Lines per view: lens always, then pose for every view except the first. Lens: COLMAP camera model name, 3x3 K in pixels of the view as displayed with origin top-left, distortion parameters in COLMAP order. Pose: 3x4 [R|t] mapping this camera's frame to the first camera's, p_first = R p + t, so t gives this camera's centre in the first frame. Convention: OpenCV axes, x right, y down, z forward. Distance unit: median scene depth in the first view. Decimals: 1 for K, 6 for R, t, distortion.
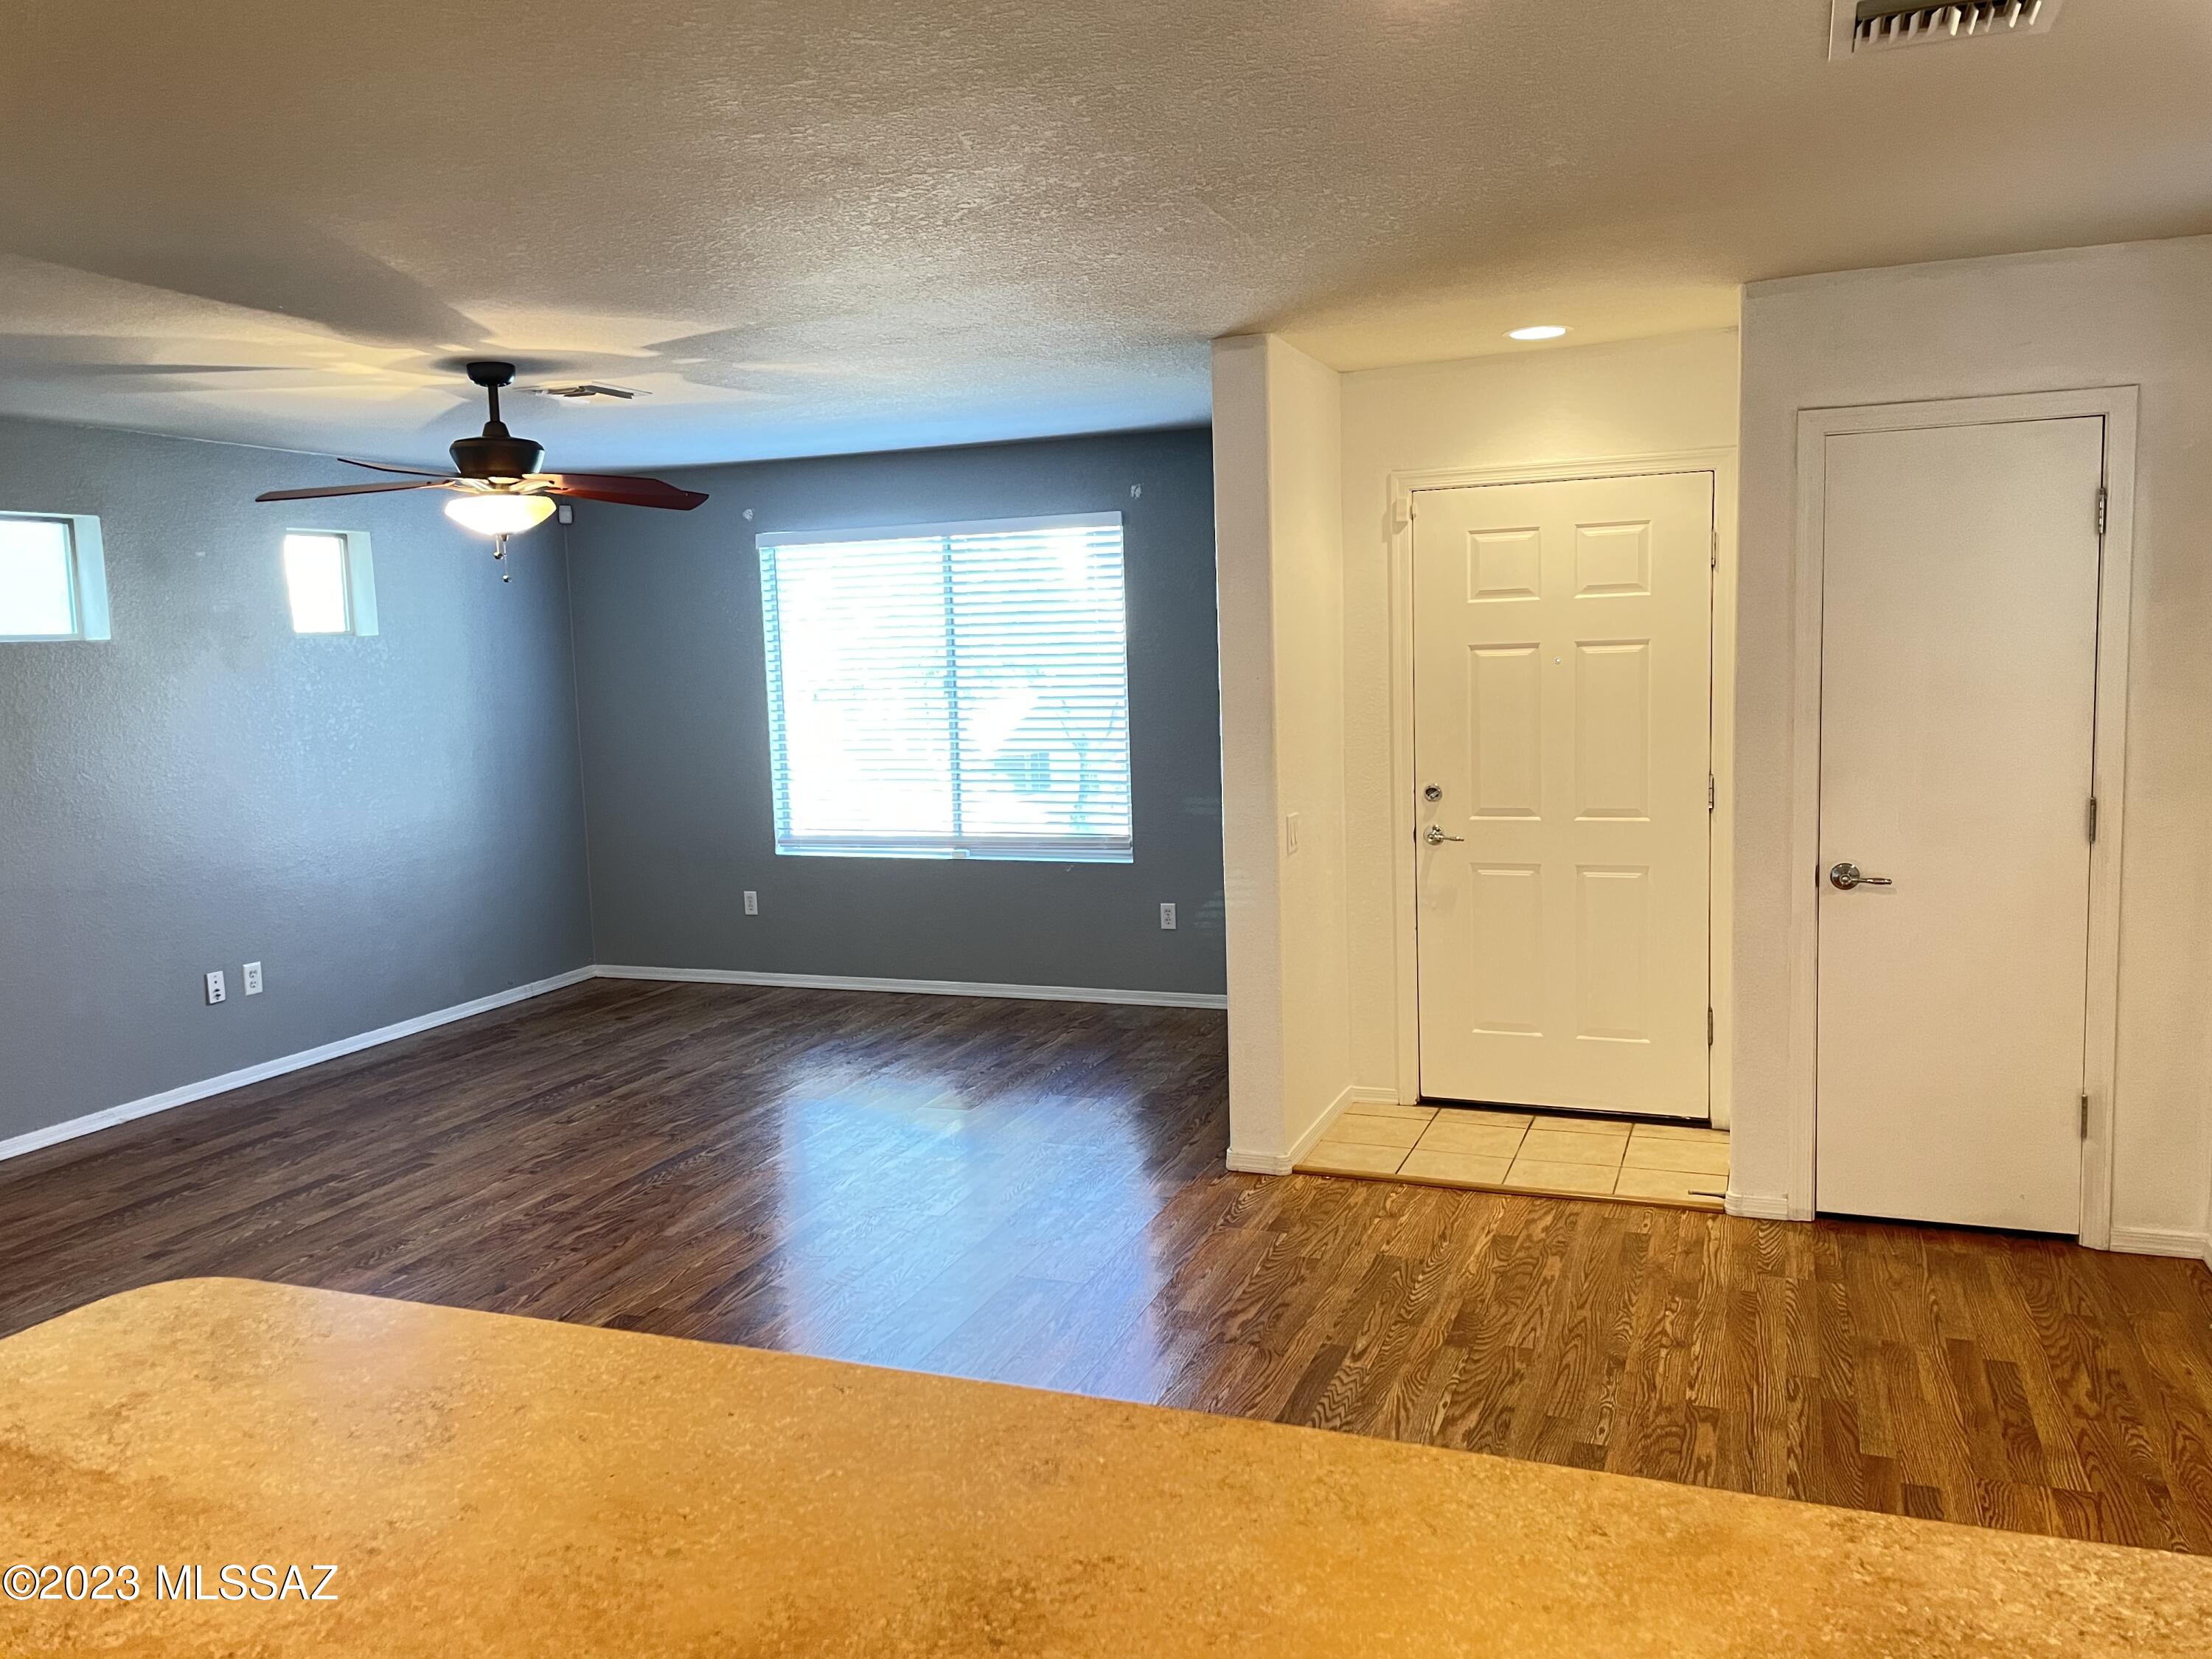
lens RADIAL K [[1670.5, 0, 1116.0], [0, 1670.5, 817.7], [0, 0, 1]] dist [0.071050, -0.093770]
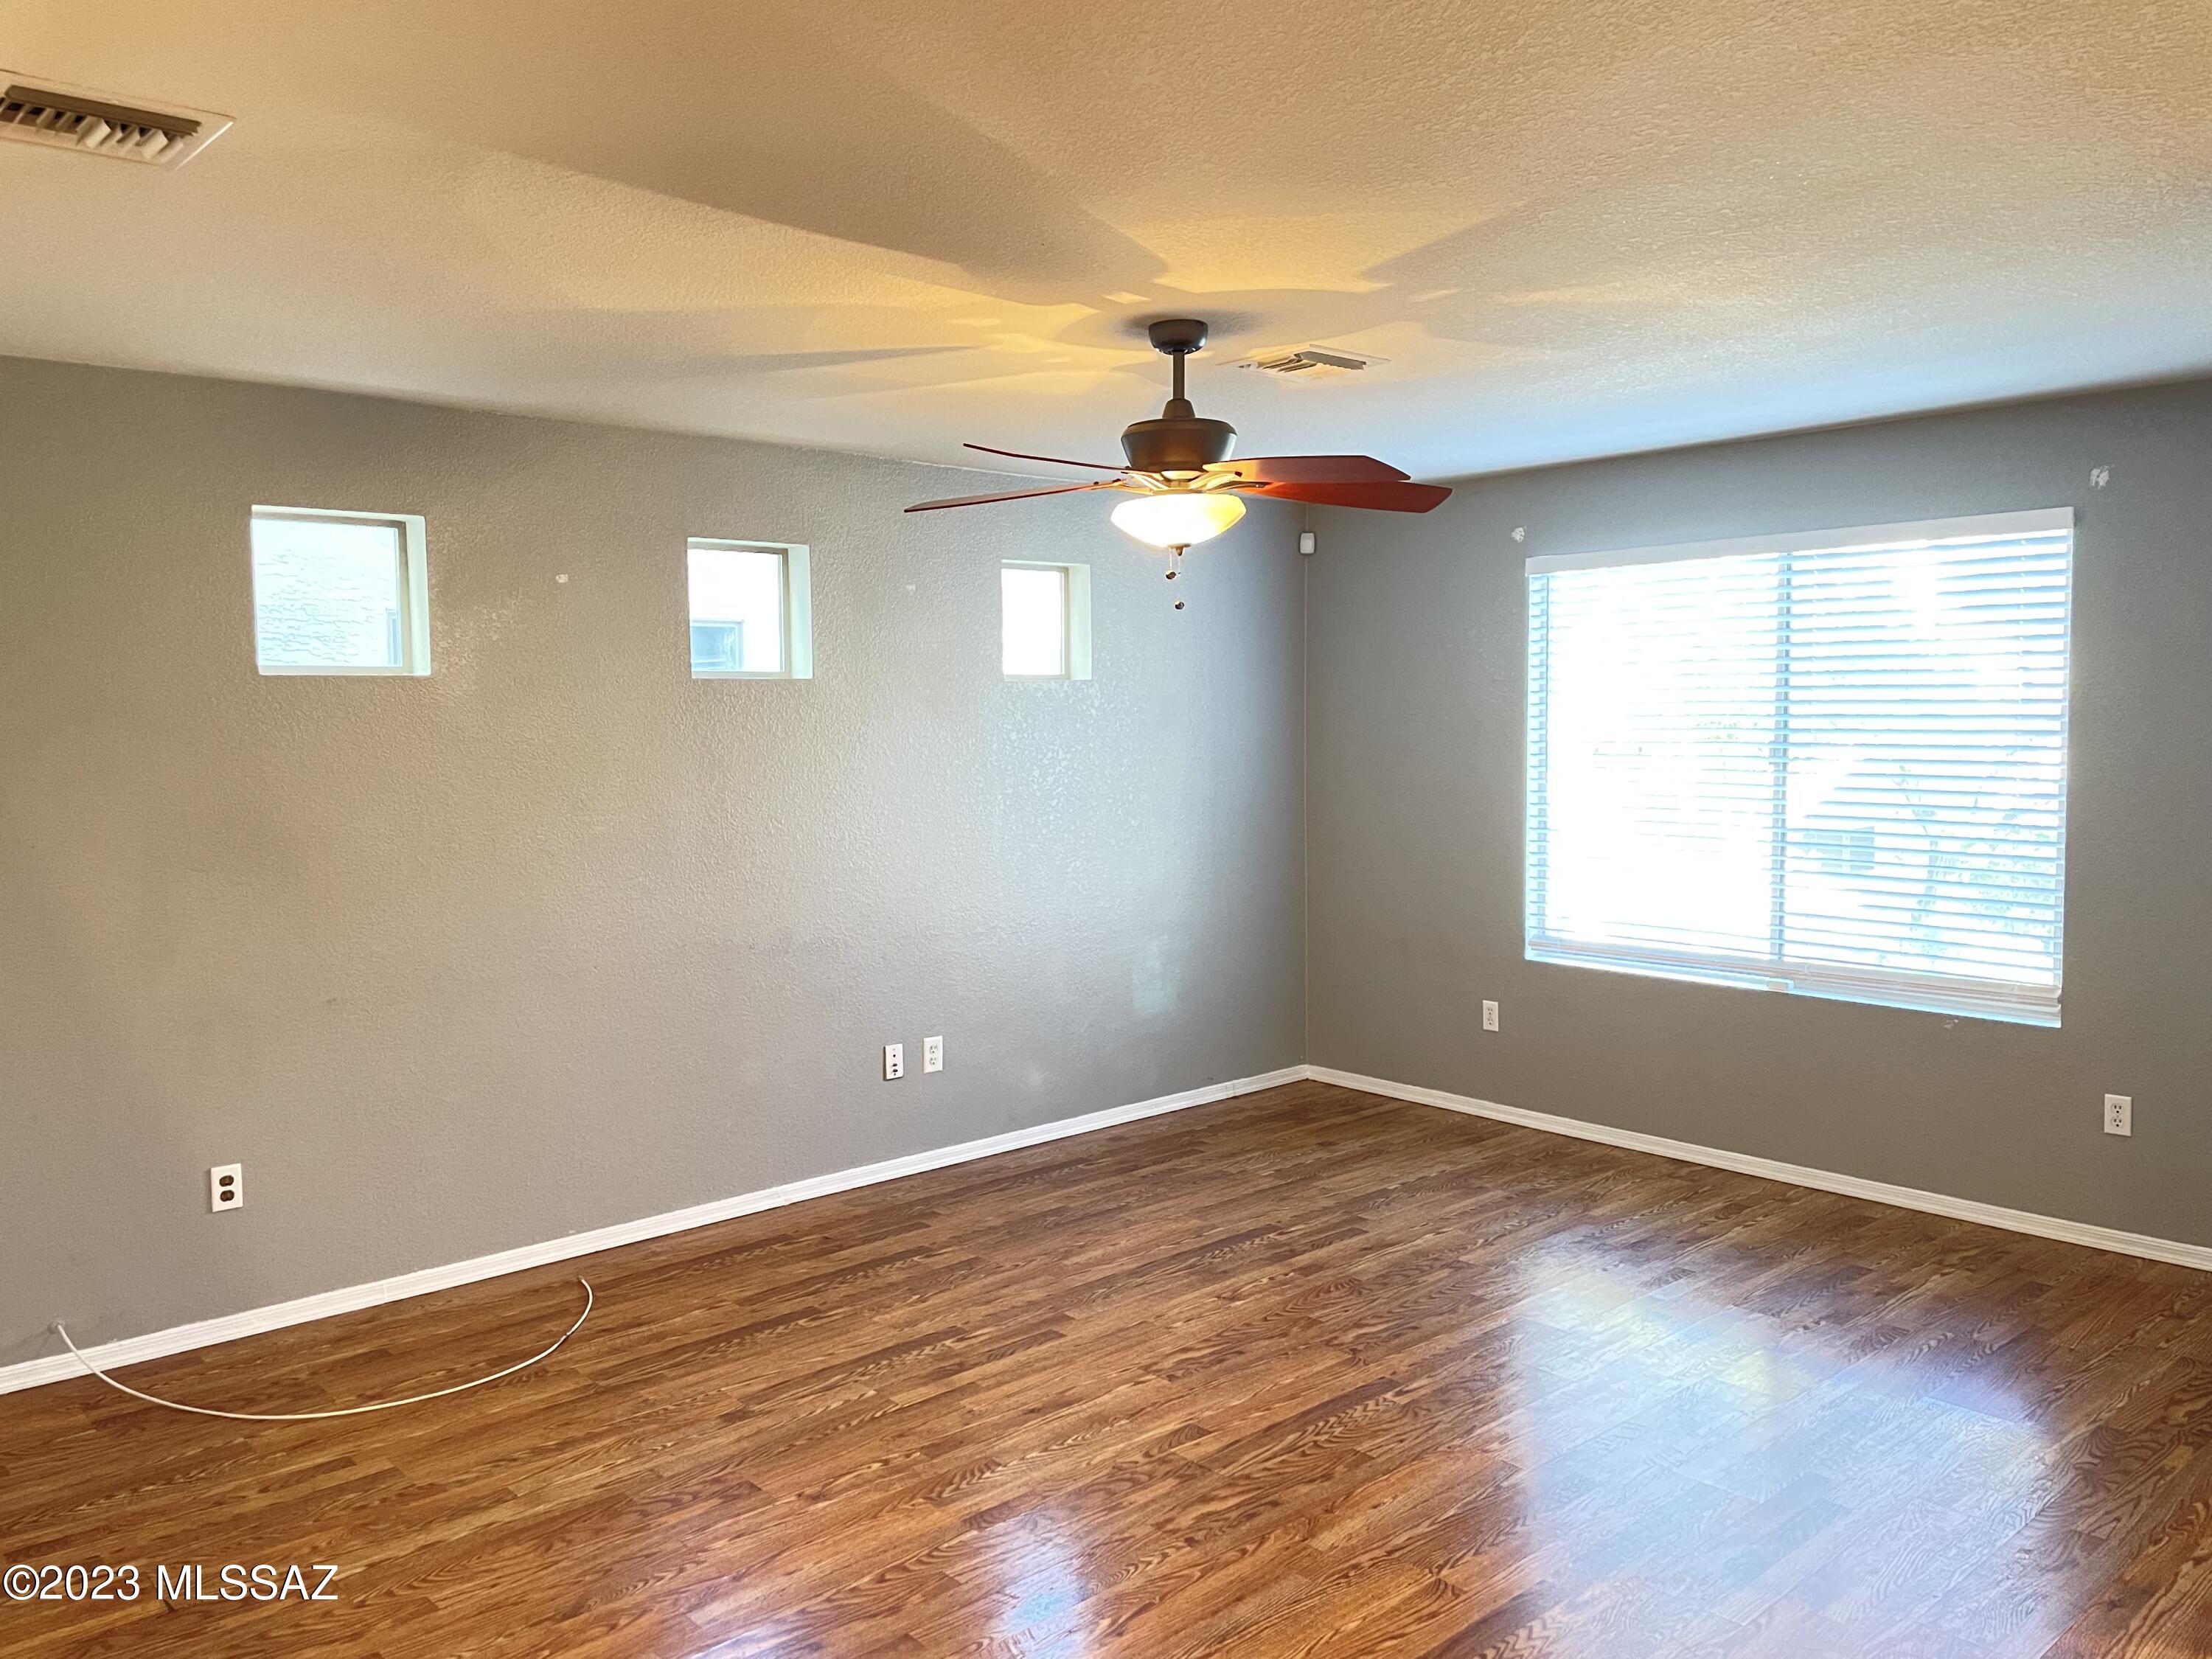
lens RADIAL K [[1670.5, 0, 1093.7], [0, 1670.5, 819.1], [0, 0, 1]] dist [0.071050, -0.093770]
pose [[0.892052, 0.051780, -0.448956, -0.041378], [-0.065124, 0.997774, -0.014320, -0.025505], [0.447215, 0.042012, 0.893439, 0.252814]]
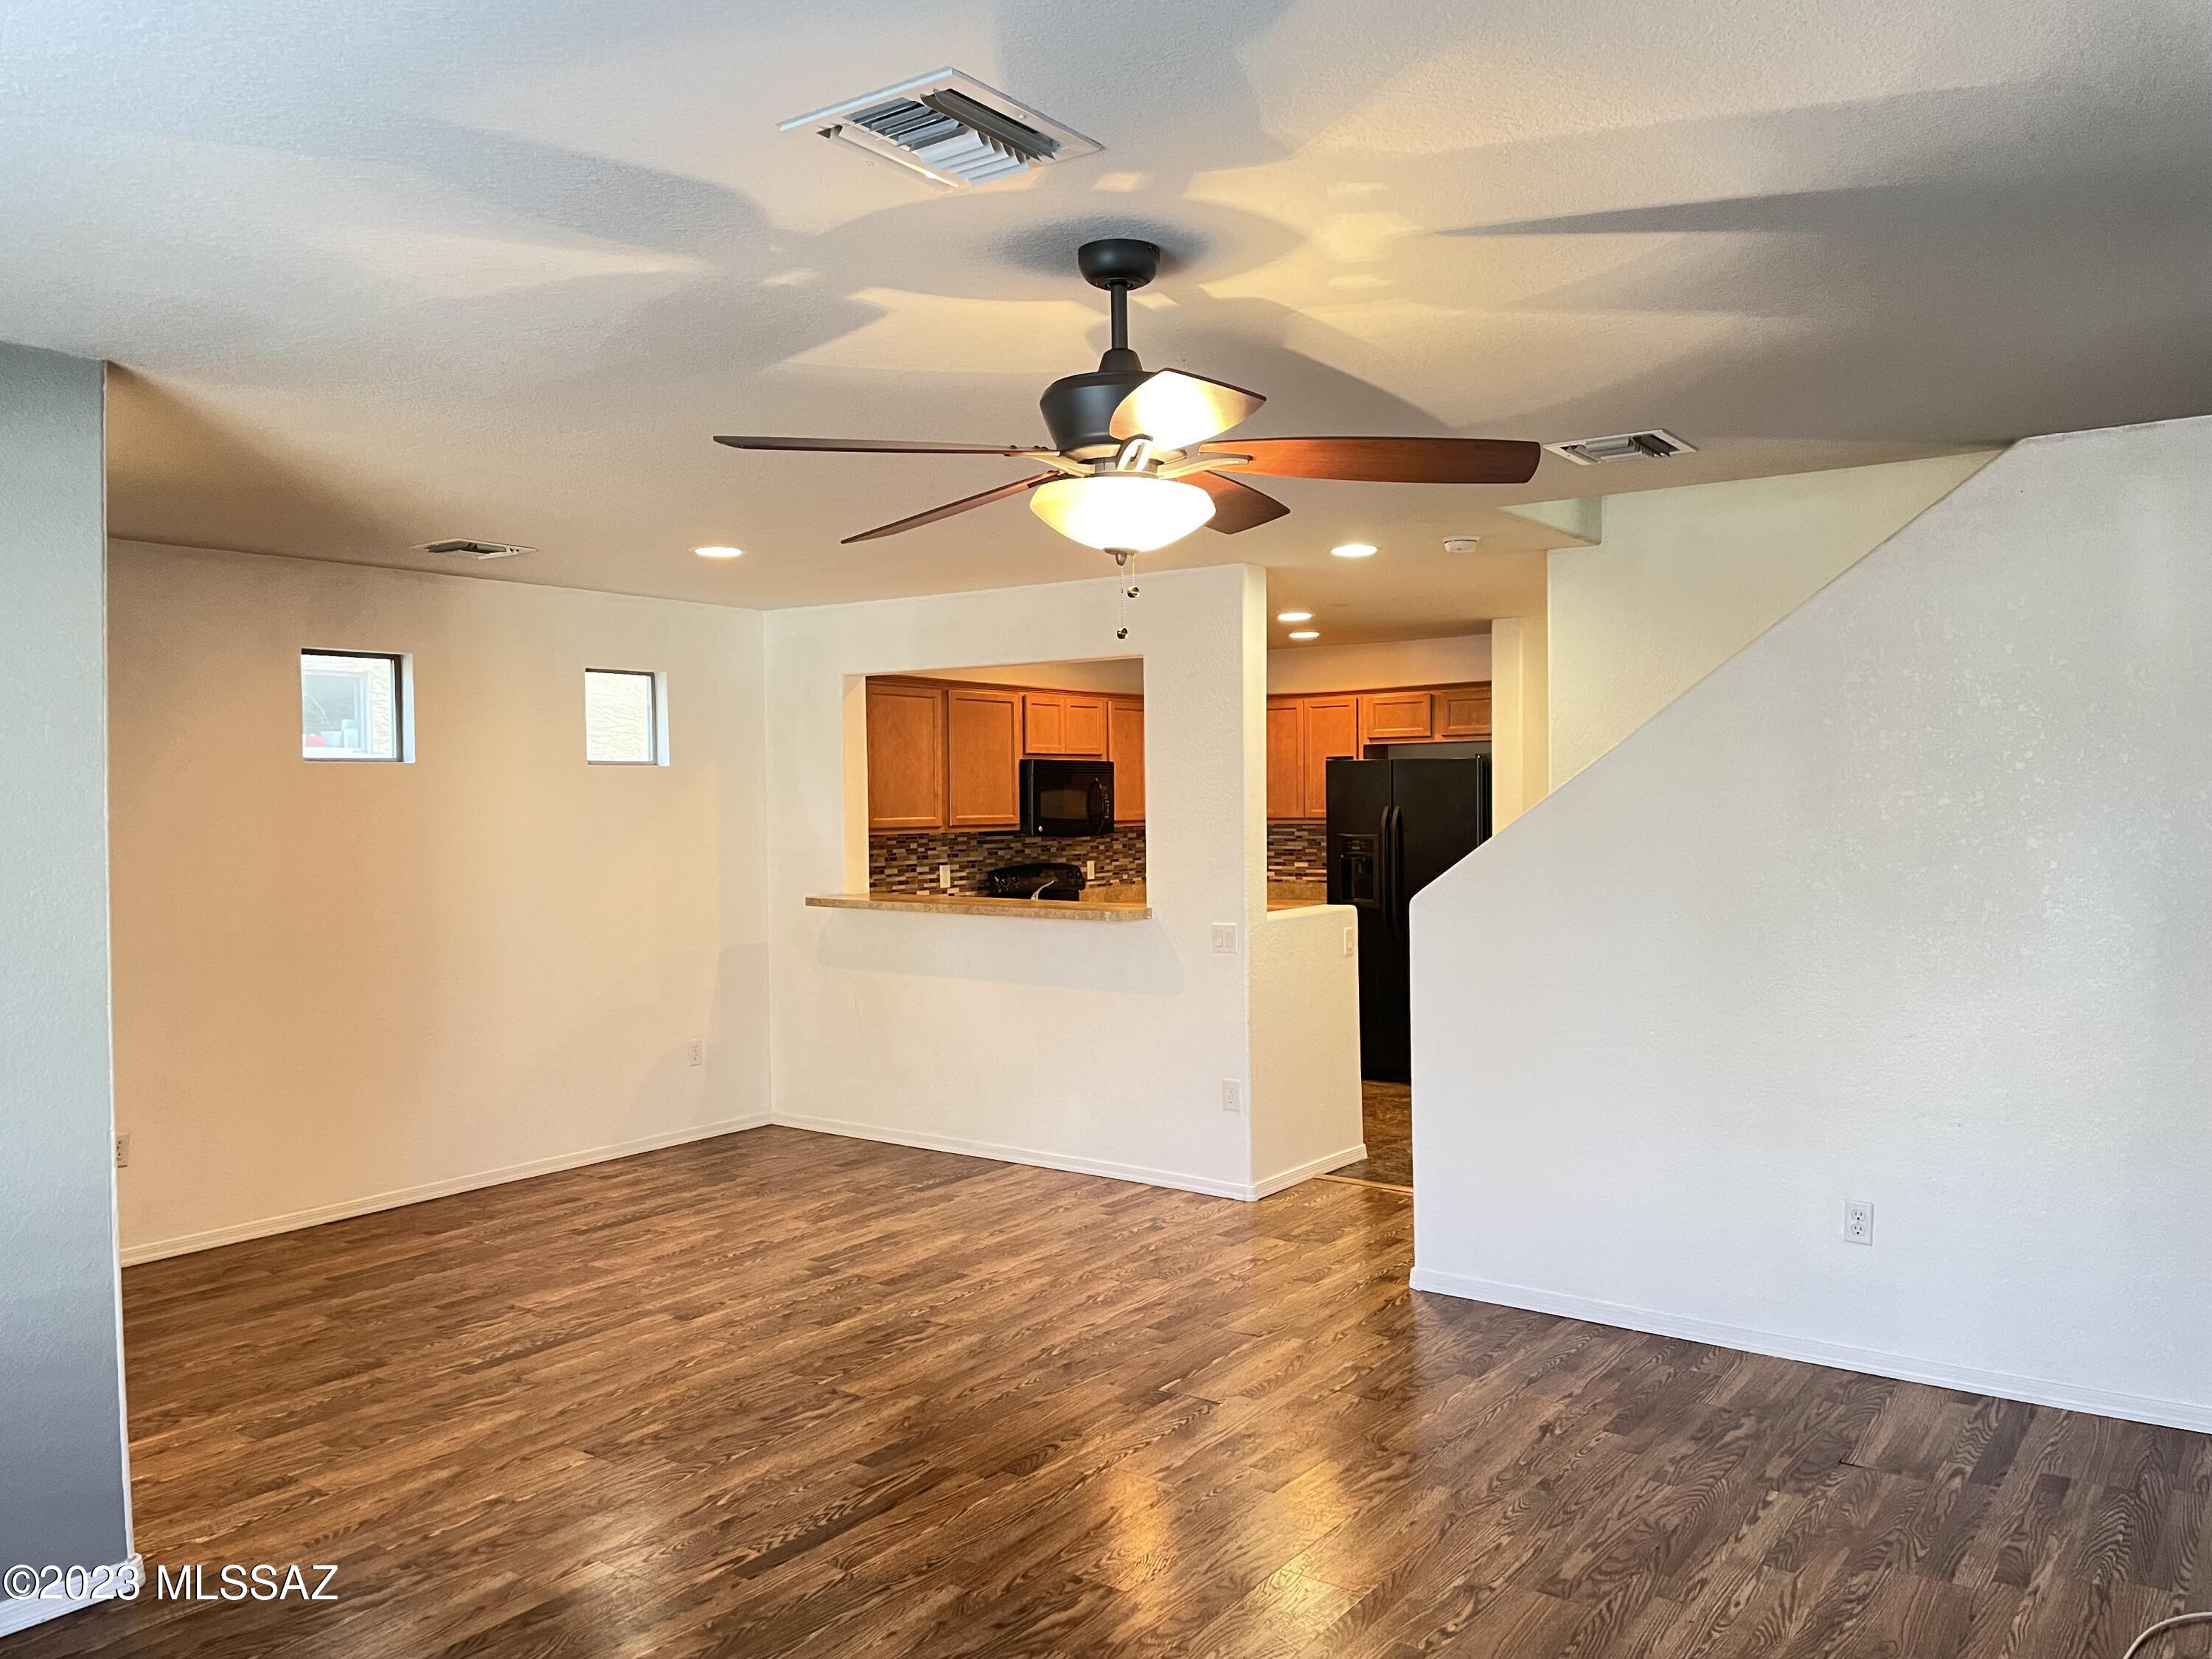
lens RADIAL K [[1670.5, 0, 1110.6], [0, 1670.5, 827.0], [0, 0, 1]] dist [0.071050, -0.093770]
pose [[-0.966087, 0.035665, 0.255741, -0.403012], [0.067379, 0.990921, 0.116342, -0.116050], [-0.249270, 0.129628, -0.959719, 1.249989]]
